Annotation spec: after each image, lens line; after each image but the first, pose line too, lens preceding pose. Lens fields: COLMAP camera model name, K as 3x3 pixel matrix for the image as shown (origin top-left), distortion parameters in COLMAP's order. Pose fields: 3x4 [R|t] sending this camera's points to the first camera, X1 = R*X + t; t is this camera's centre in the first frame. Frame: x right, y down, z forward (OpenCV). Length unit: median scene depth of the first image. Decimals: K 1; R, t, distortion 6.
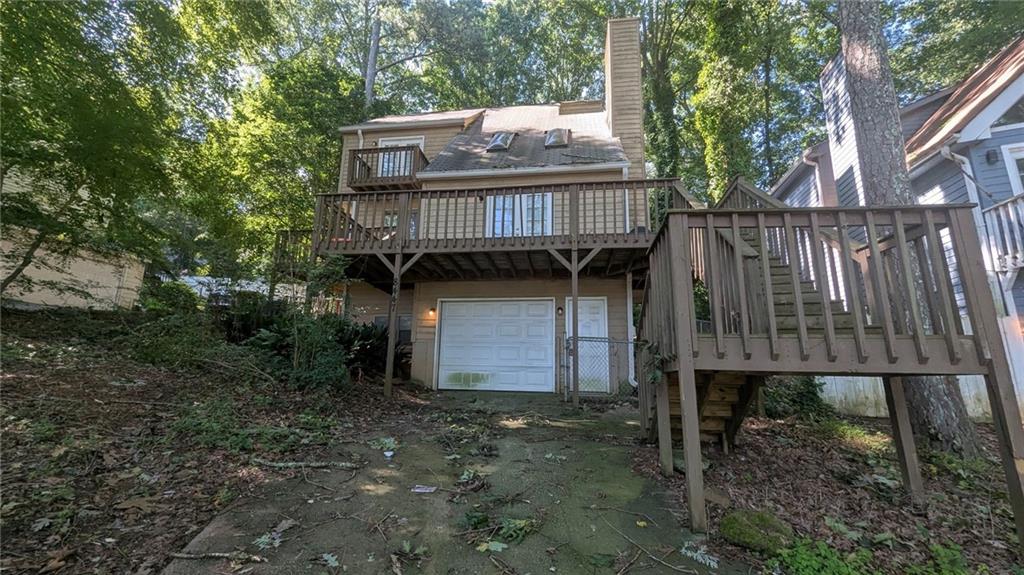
lens RADIAL K [[423.2, 0, 512.1], [0, 423.2, 289.9], [0, 0, 1]] dist [0.001965, -0.000137]
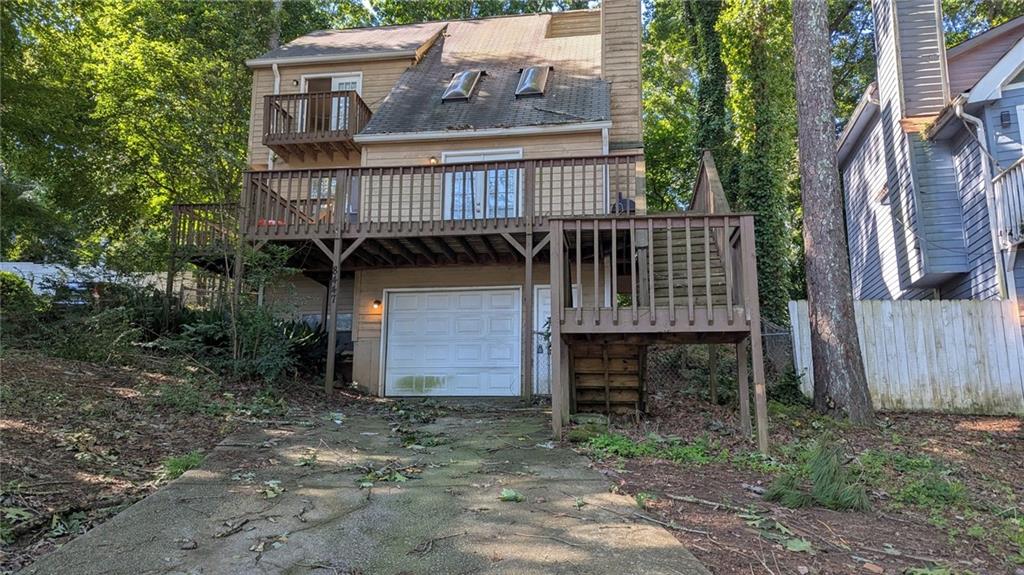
lens RADIAL K [[730.0, 0, 515.0], [0, 730.0, 289.8], [0, 0, 1]] dist [0.066729, -0.056920]
pose [[0.999897, -0.013753, -0.004188, 0.105036], [0.013827, 0.999737, 0.018279, -0.000788], [0.003936, -0.018335, 0.999824, -0.515917]]
